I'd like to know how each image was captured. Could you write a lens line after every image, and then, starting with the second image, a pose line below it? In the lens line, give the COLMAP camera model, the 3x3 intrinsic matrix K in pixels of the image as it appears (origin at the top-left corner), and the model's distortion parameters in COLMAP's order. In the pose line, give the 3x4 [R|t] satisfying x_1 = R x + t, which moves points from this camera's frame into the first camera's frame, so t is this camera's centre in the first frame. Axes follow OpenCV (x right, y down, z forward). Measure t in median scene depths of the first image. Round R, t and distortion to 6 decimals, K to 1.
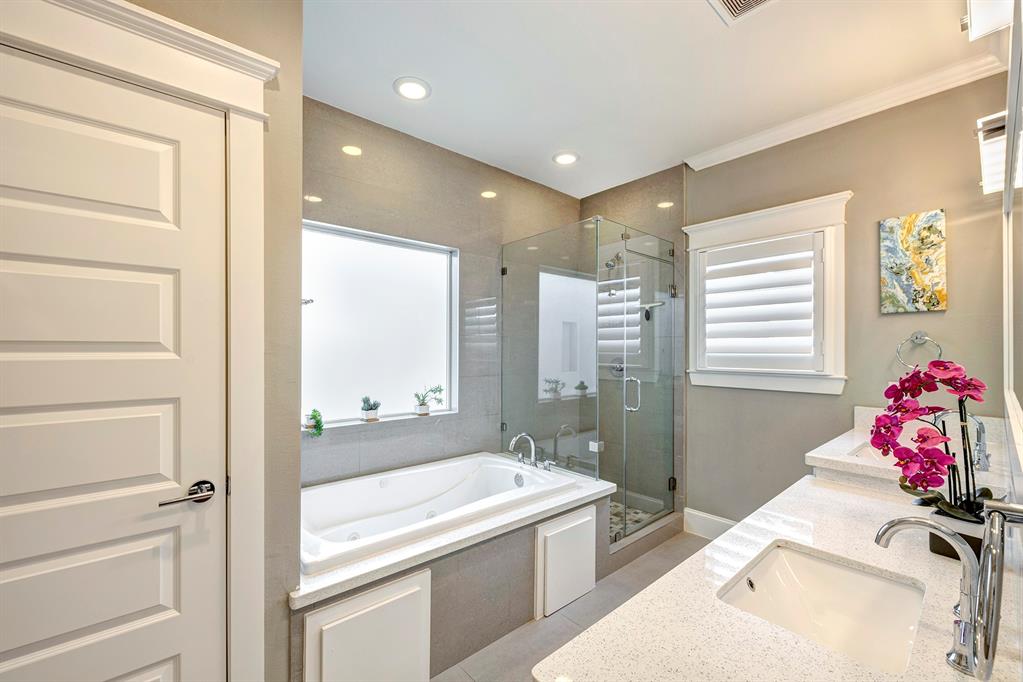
lens RADIAL K [[434.5, 0, 509.8], [0, 434.5, 351.1], [0, 0, 1]] dist [0.001344, 0.000233]
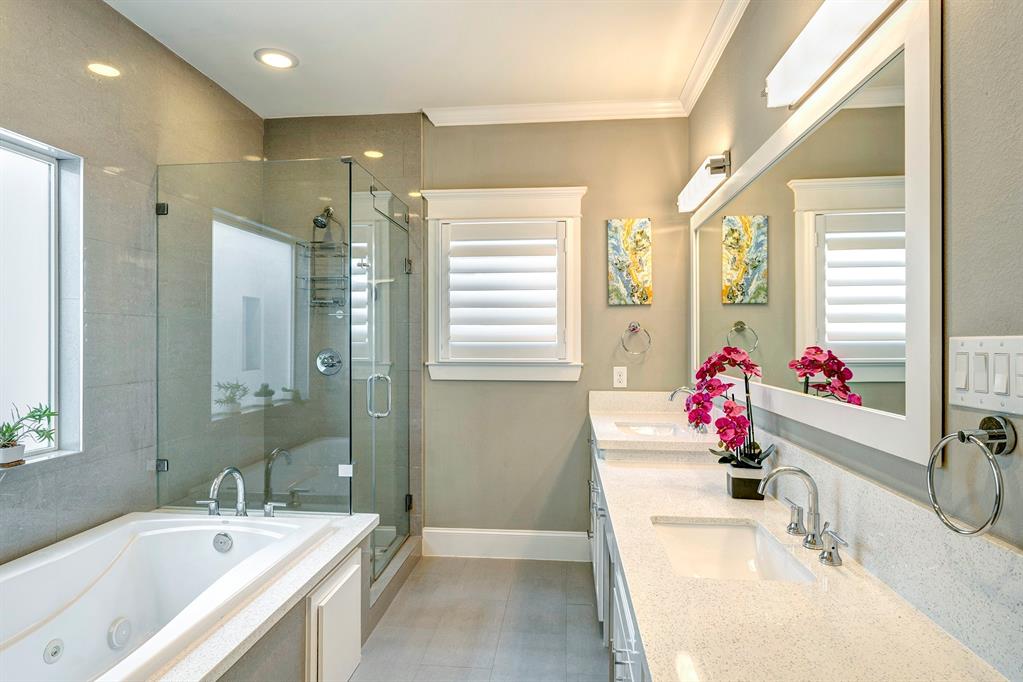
lens RADIAL K [[578.4, 0, 511.5], [0, 578.4, 341.0], [0, 0, 1]] dist [-0.000642, -0.001635]
pose [[0.721155, -0.005399, 0.692753, -0.302563], [0.003424, 0.999985, 0.004229, -0.001994], [-0.692765, -0.000678, 0.721163, 0.108982]]
